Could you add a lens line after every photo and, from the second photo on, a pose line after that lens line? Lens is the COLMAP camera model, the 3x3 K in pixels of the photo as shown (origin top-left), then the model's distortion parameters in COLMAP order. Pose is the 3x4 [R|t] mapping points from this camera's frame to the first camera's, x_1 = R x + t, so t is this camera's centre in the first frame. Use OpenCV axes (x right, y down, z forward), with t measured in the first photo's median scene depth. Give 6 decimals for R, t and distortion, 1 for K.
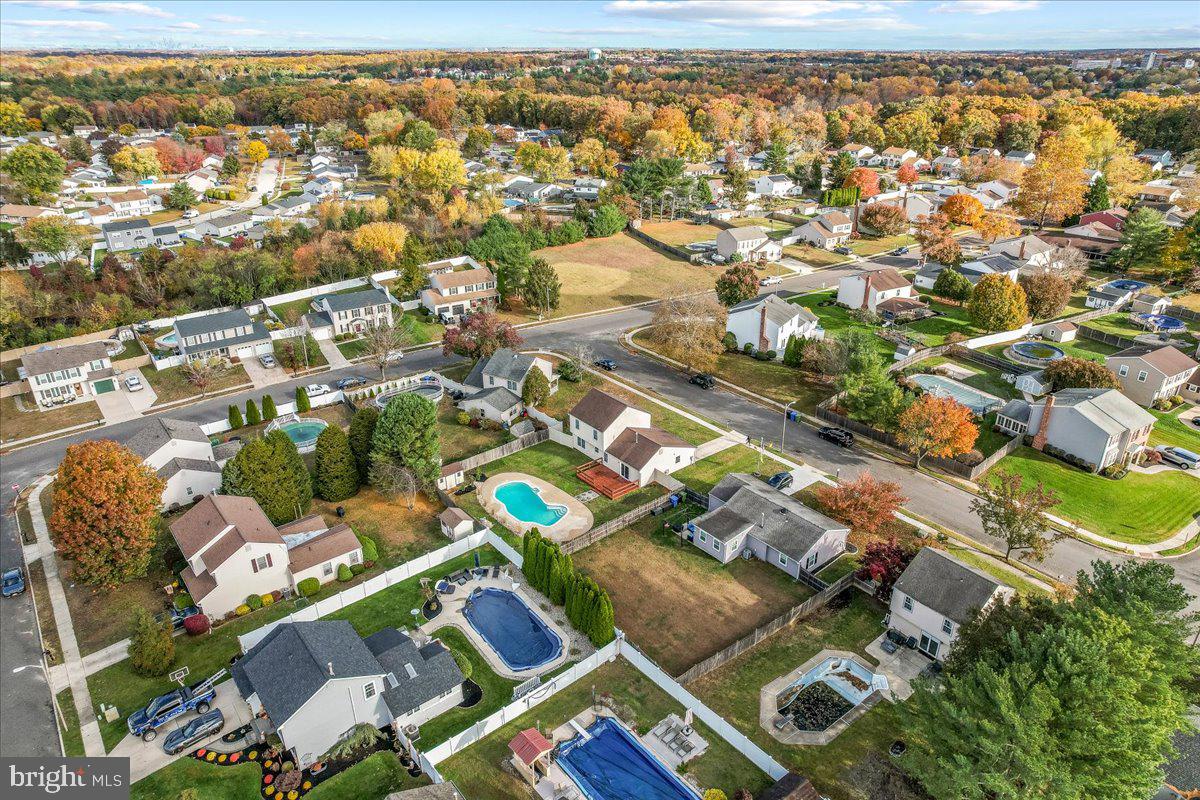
lens RADIAL K [[762.4, 0, 601.3], [0, 762.4, 388.9], [0, 0, 1]] dist [-0.039169, 0.028554]
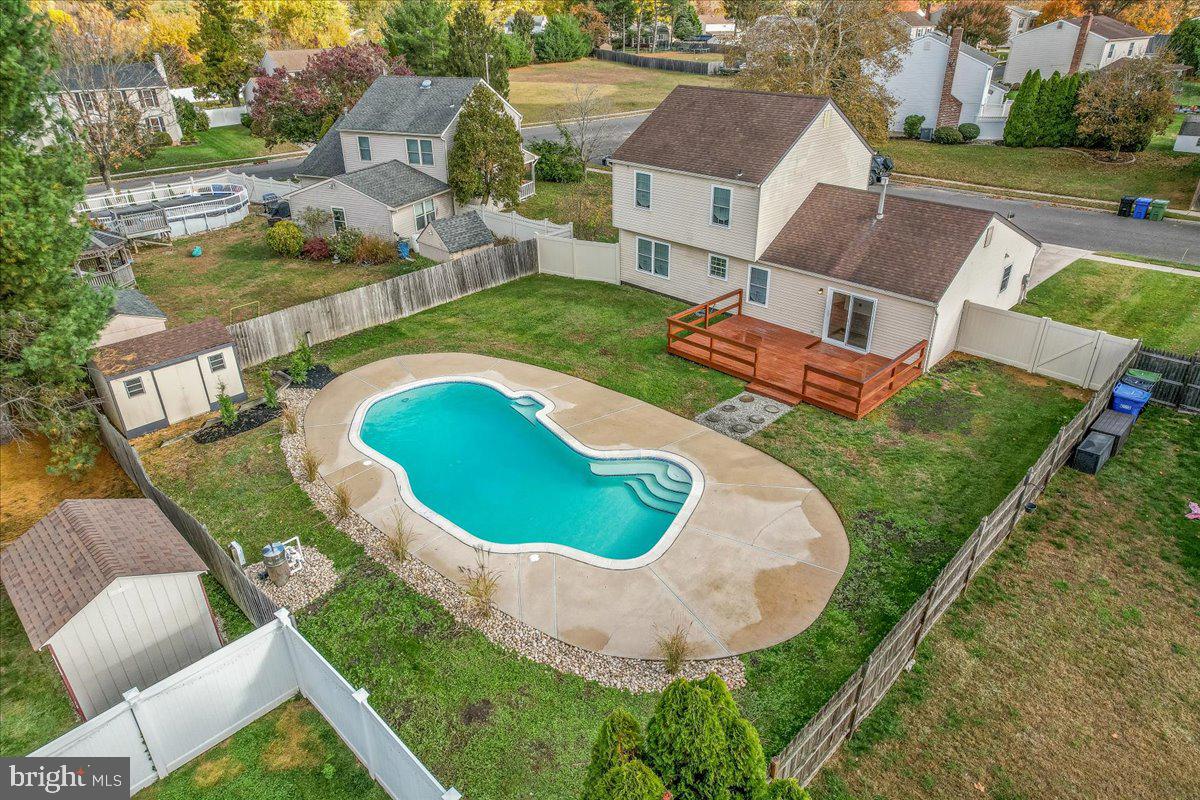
lens RADIAL K [[762.4, 0, 597.2], [0, 762.4, 396.1], [0, 0, 1]] dist [-0.039169, 0.028554]
pose [[0.994517, -0.055288, 0.088763, -0.082900], [0.050830, 0.997367, 0.051726, 0.114917], [-0.091390, -0.046930, 0.994709, 0.726147]]
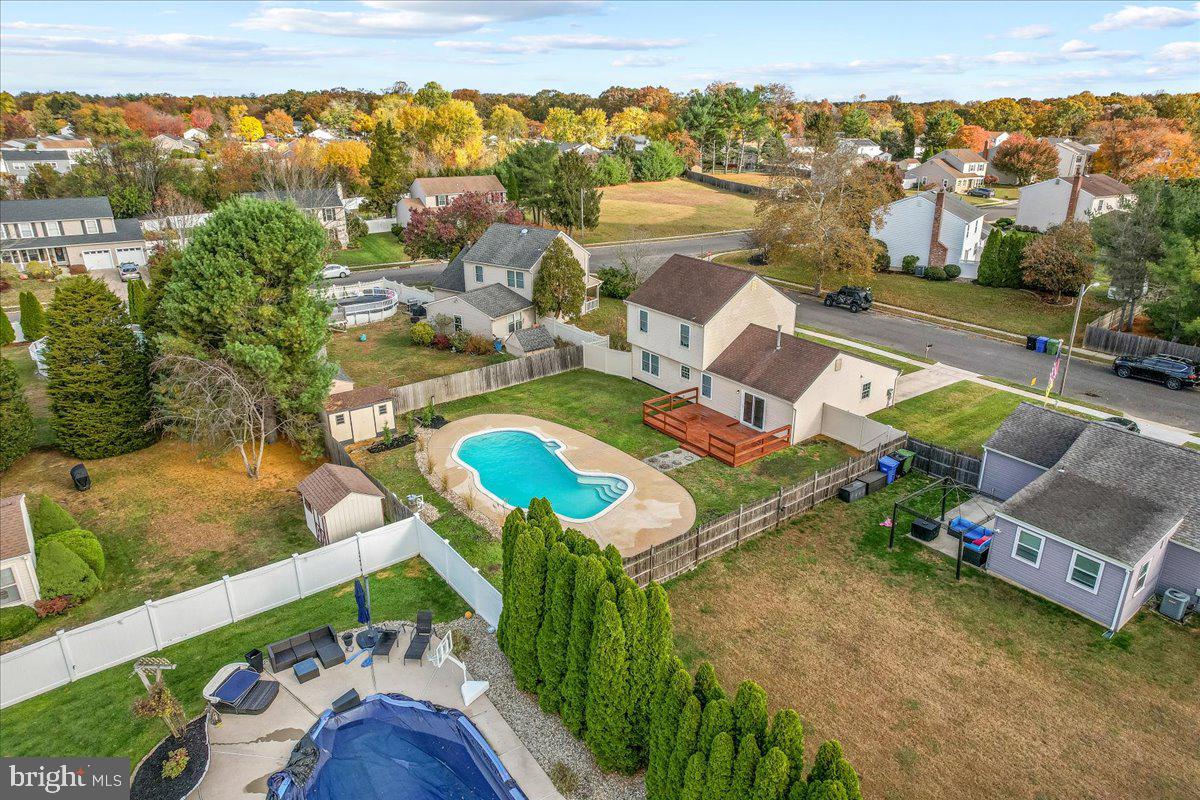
lens RADIAL K [[762.4, 0, 615.6], [0, 762.4, 383.0], [0, 0, 1]] dist [-0.039169, 0.028554]
pose [[0.999682, 0.019475, -0.016010, -0.042159], [-0.020582, 0.997182, -0.072137, 0.124020], [0.014560, 0.072444, 0.997266, 0.544952]]
